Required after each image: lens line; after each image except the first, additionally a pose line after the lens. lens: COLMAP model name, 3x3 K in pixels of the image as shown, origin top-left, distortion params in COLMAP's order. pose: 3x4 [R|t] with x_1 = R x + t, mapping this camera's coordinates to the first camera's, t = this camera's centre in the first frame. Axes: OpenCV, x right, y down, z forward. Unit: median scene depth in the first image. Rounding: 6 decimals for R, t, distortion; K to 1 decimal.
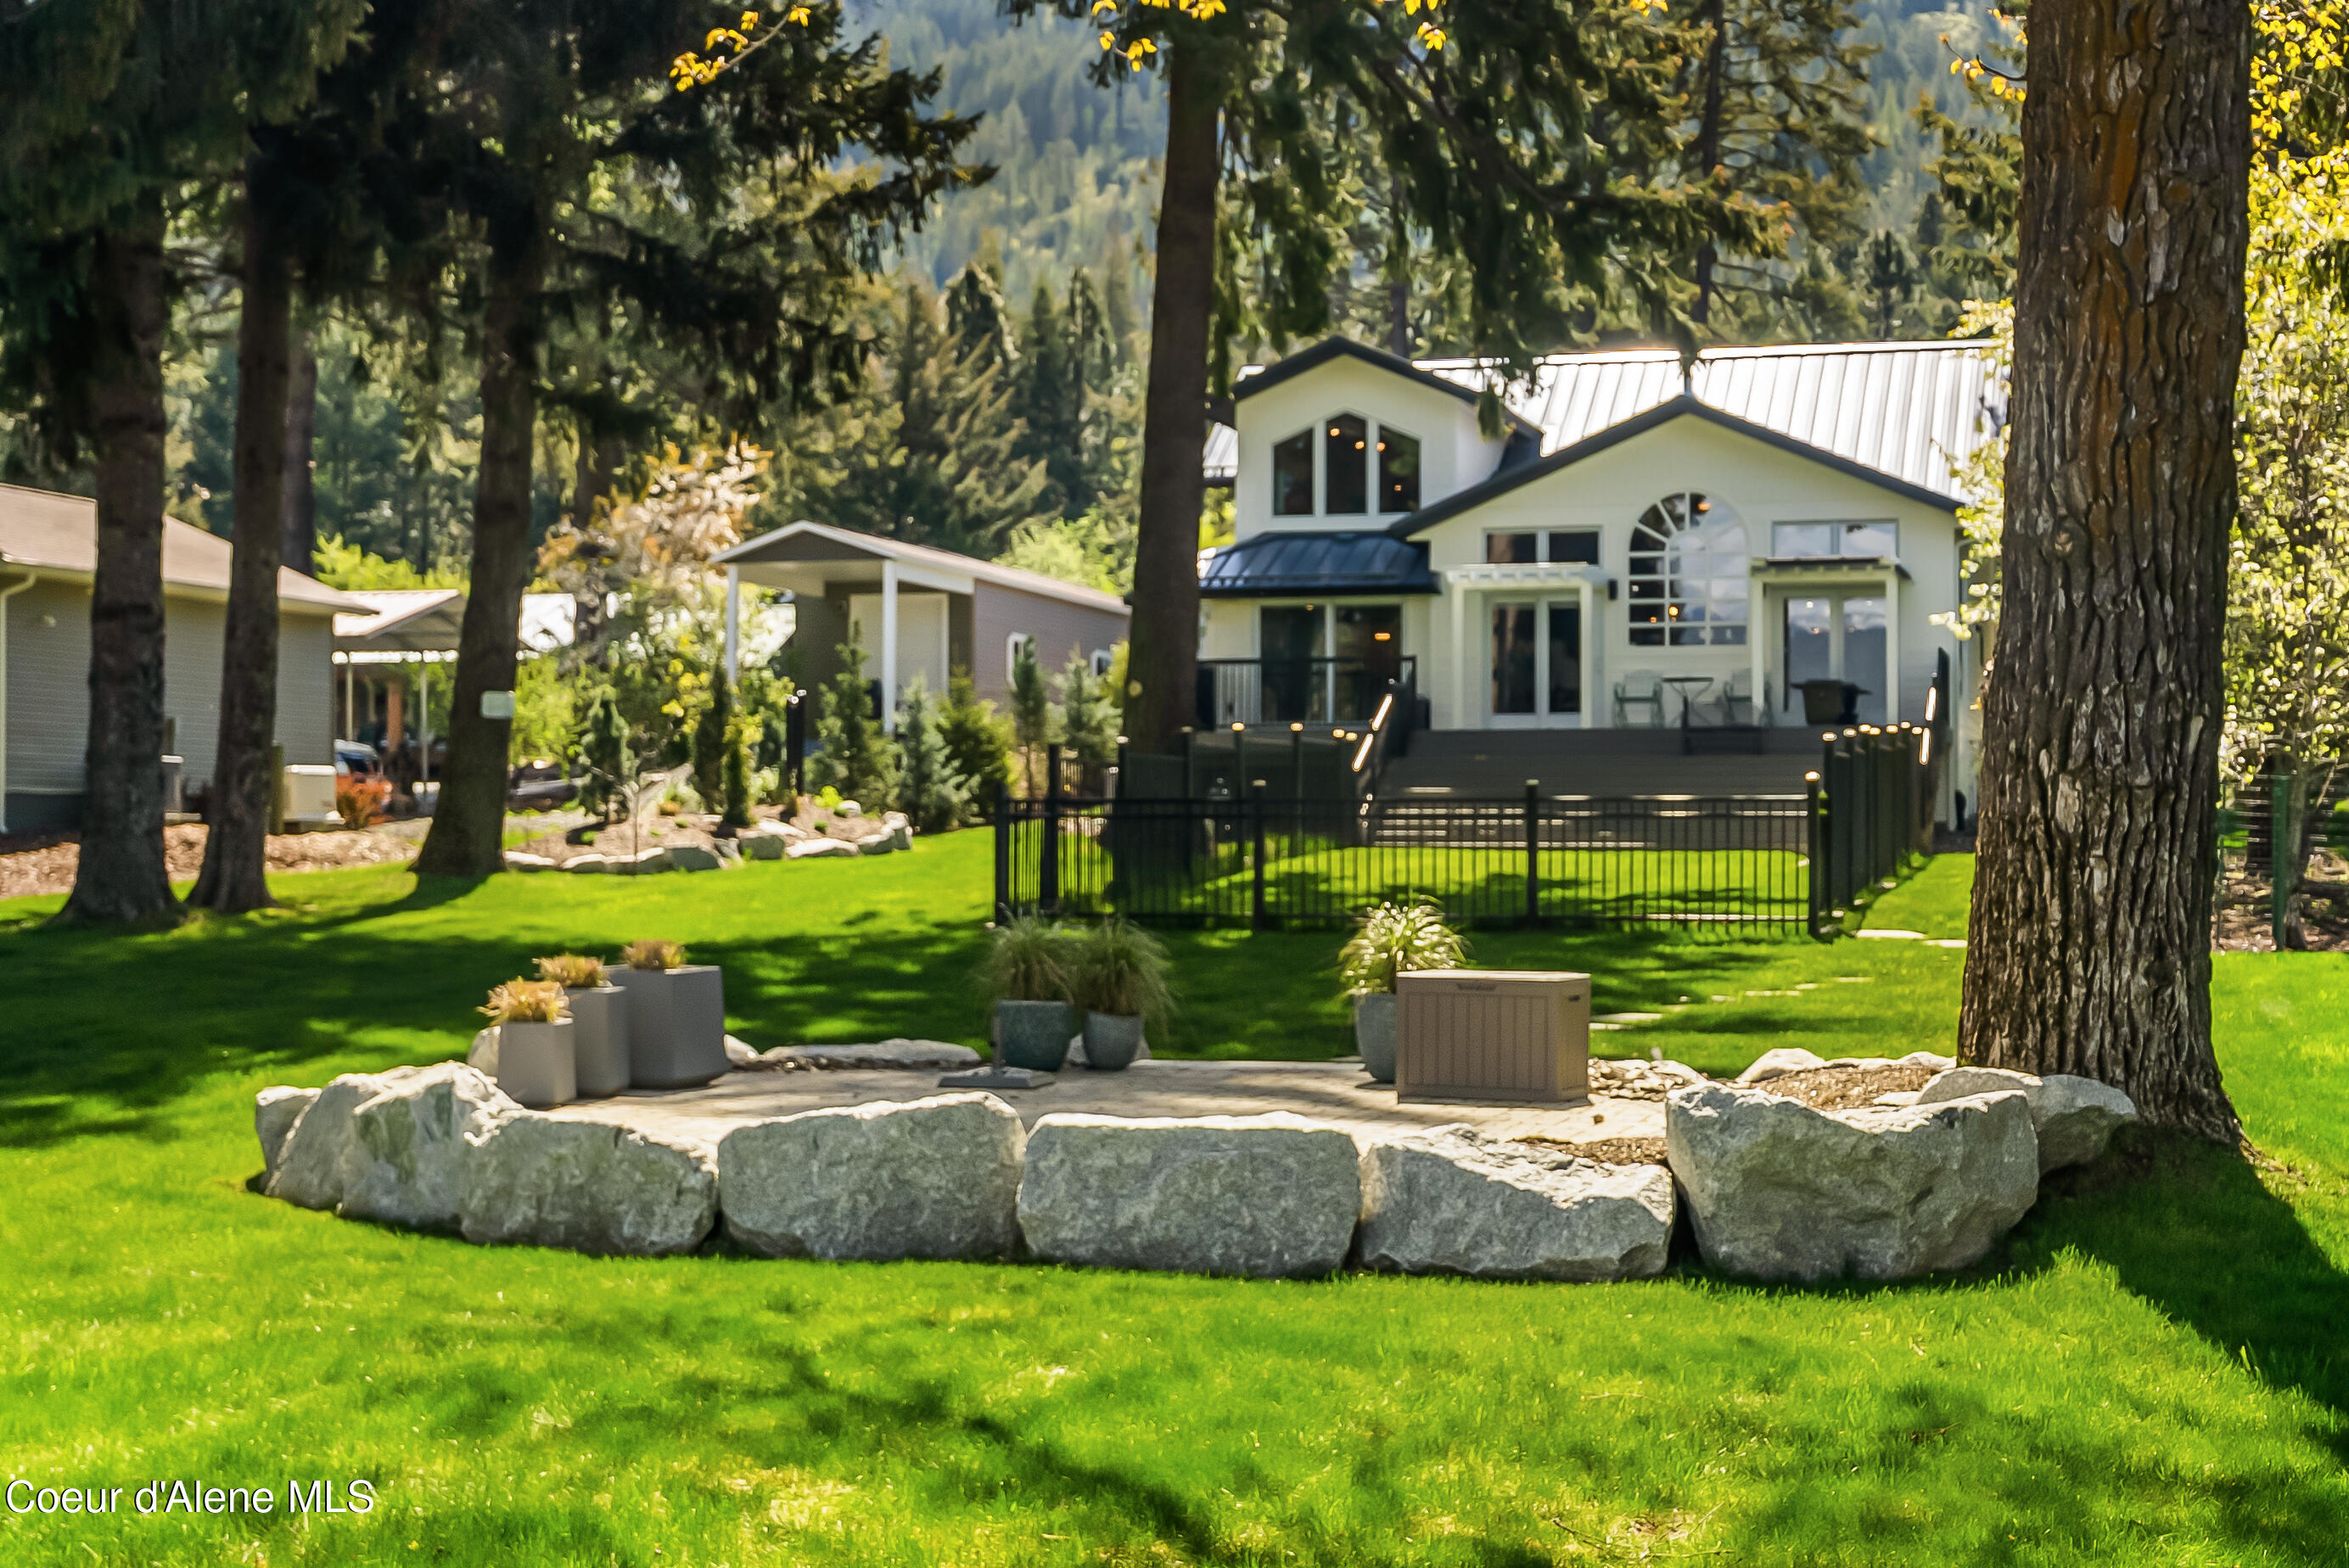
lens RADIAL K [[3543.4, 0, 1174.7], [0, 3543.4, 781.6], [0, 0, 1]] dist [-0.015296, 0.000000]
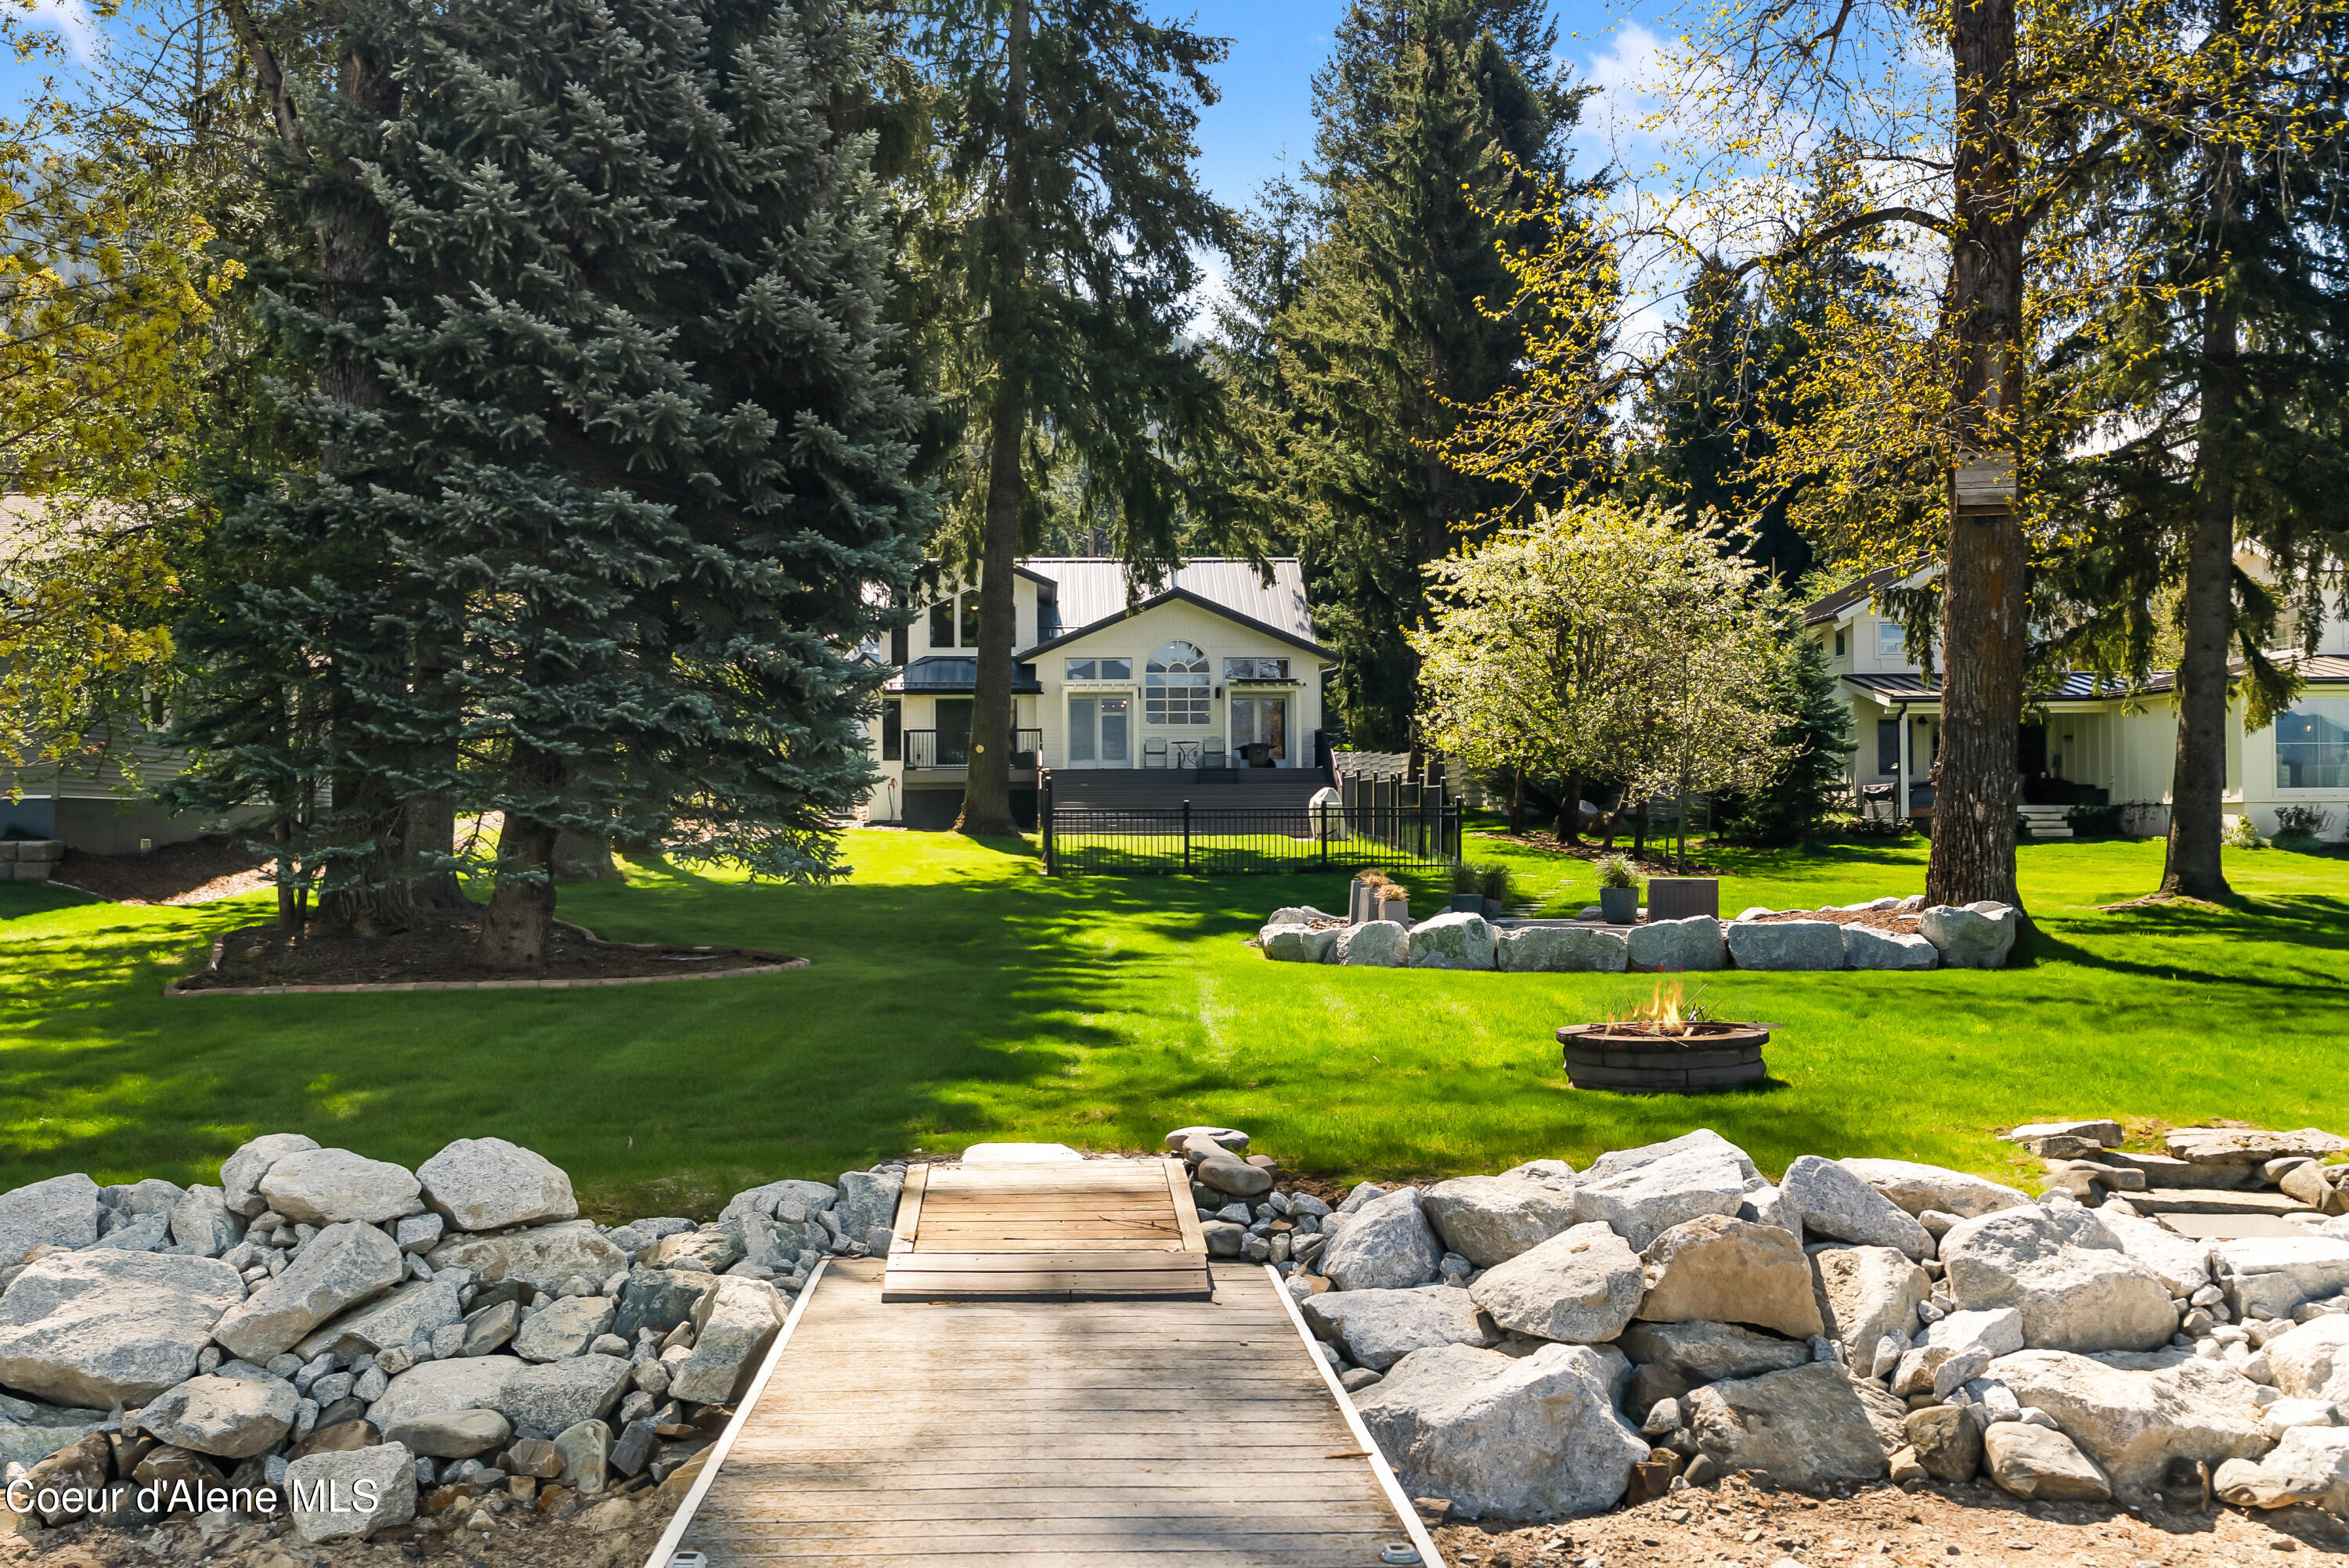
lens RADIAL K [[2338.7, 0, 1169.7], [0, 2338.7, 786.3], [0, 0, 1]] dist [-0.006966, 0.000000]
pose [[0.947484, 0.000371, 0.319804, -0.247267], [0.000598, 0.999996, -0.002932, -0.002350], [-0.319803, 0.002969, 0.947479, -0.150654]]
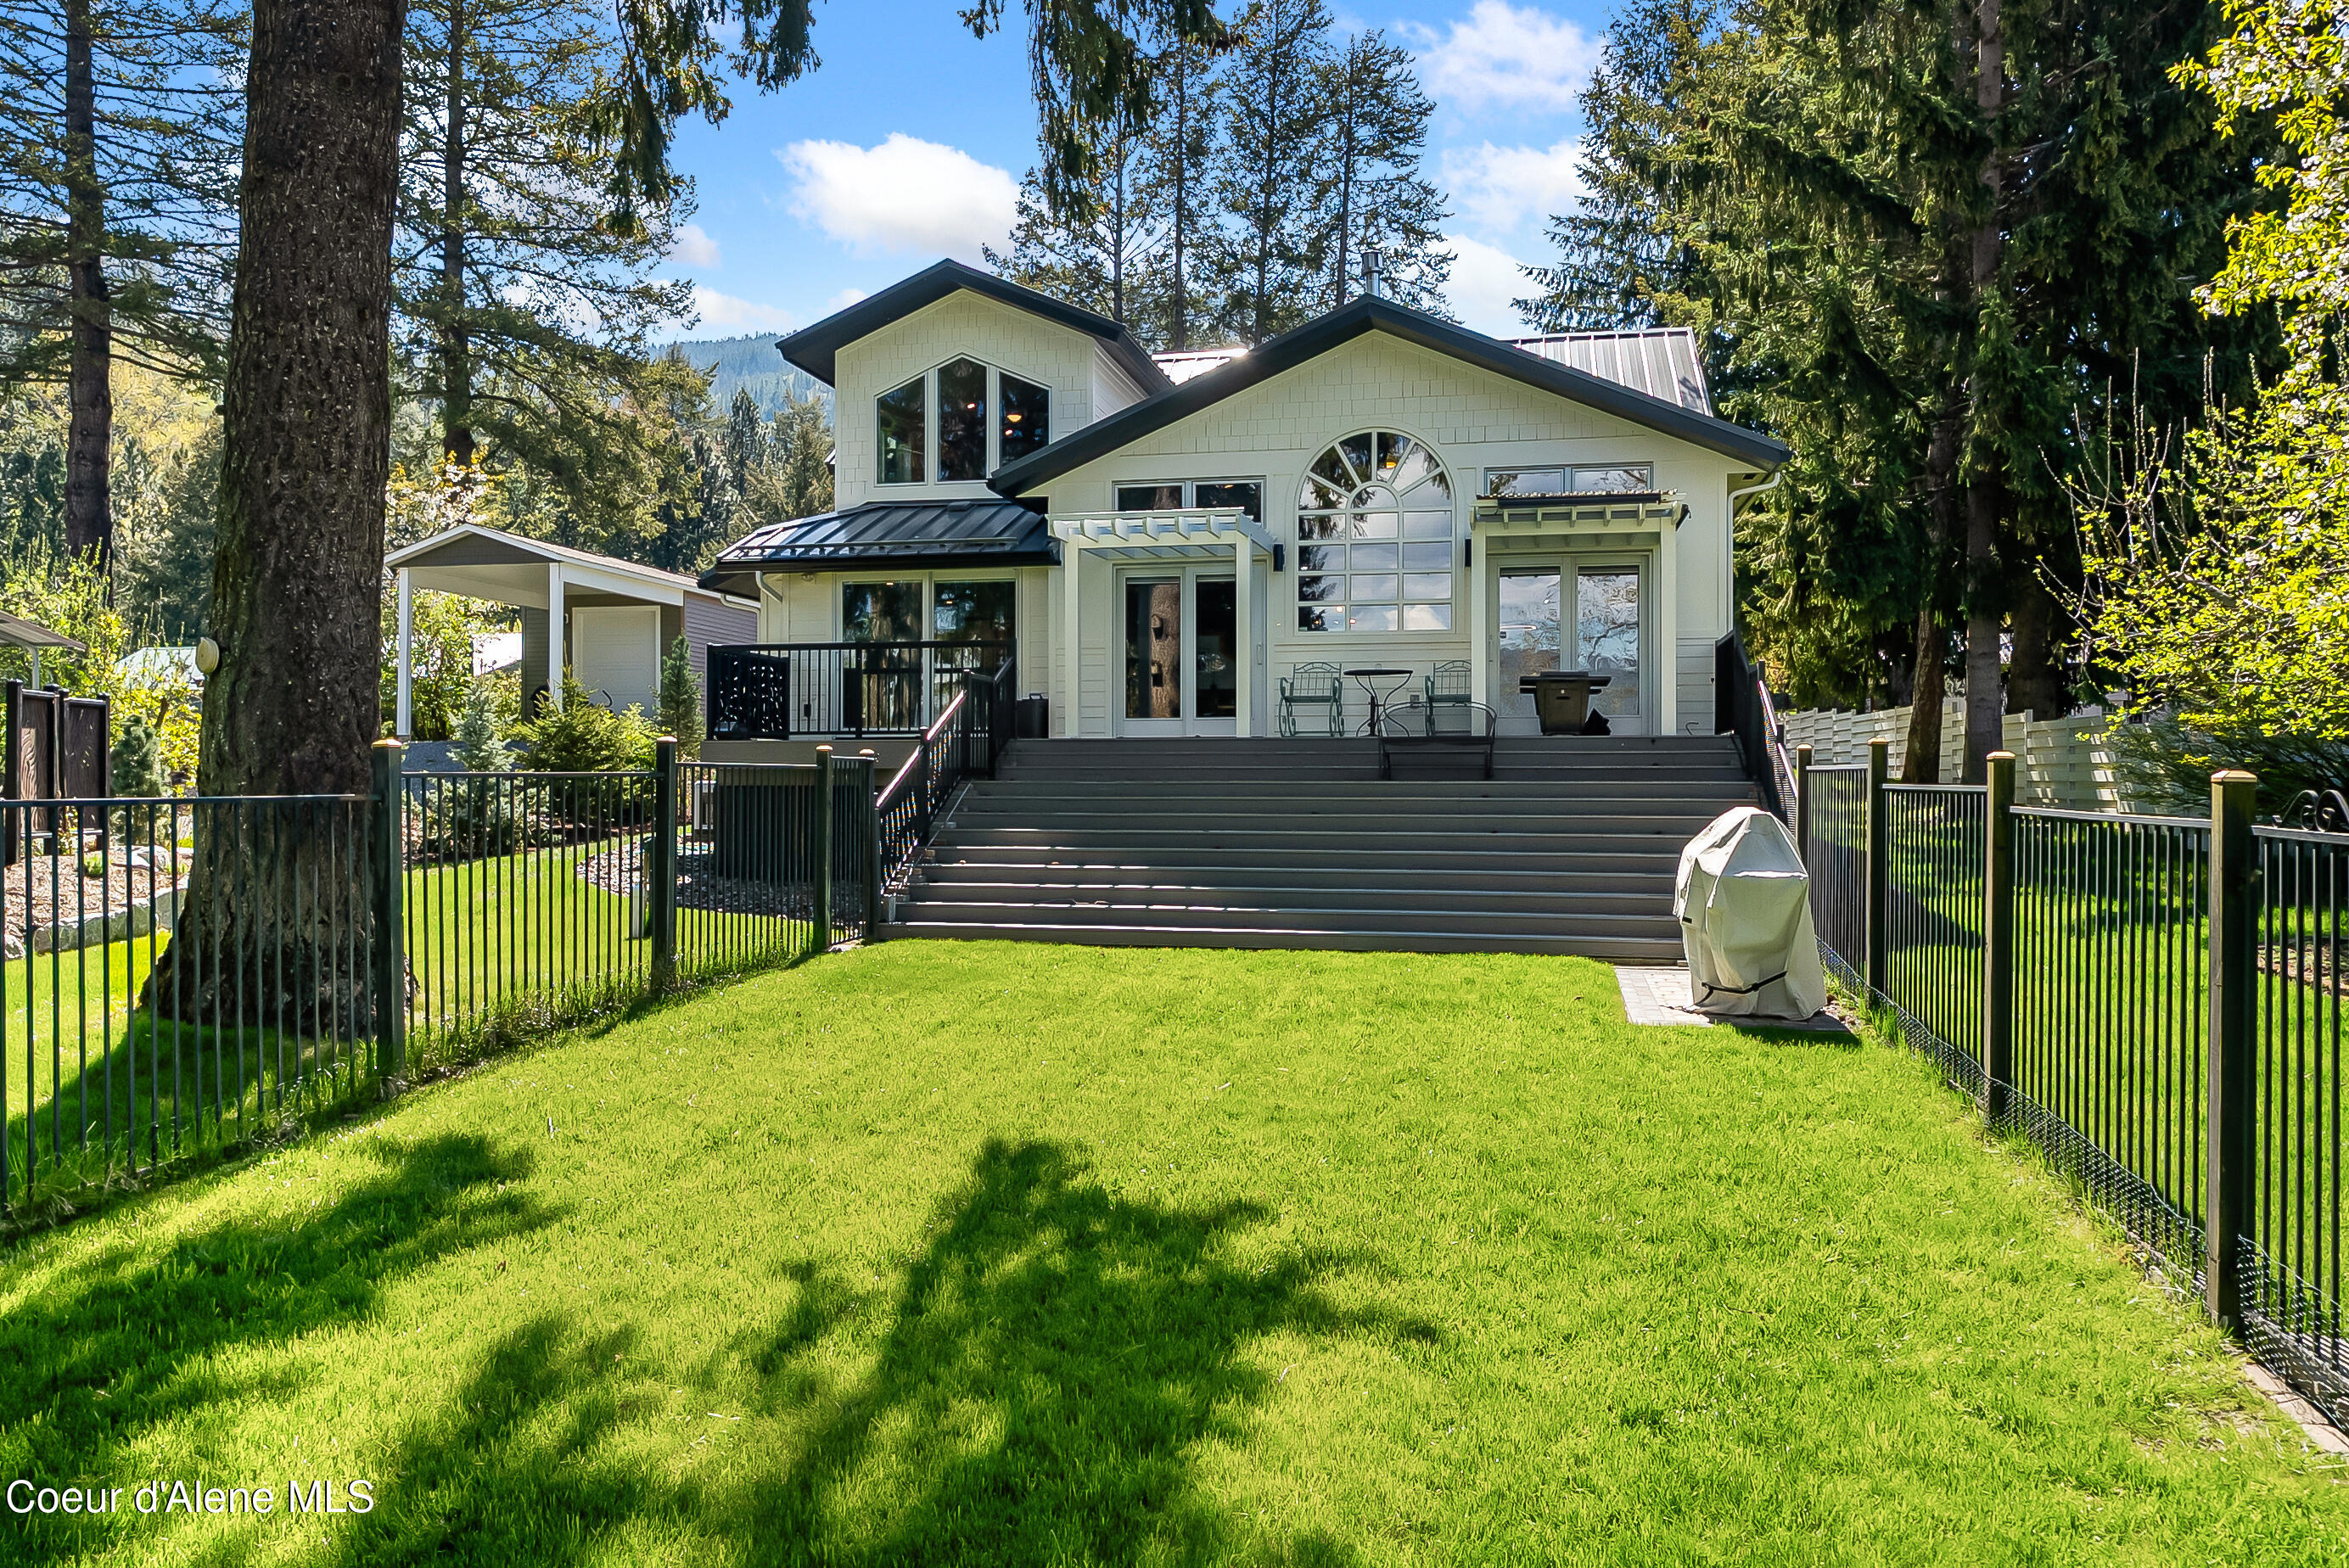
lens RADIAL K [[1686.7, 0, 1176.0], [0, 1686.7, 780.1], [0, 0, 1]] dist [-0.005793, -0.000328]
pose [[0.997466, 0.002152, 0.071111, 0.074908], [-0.003300, 0.999866, 0.016024, -0.011430], [-0.071067, -0.016218, 0.997340, 0.630865]]
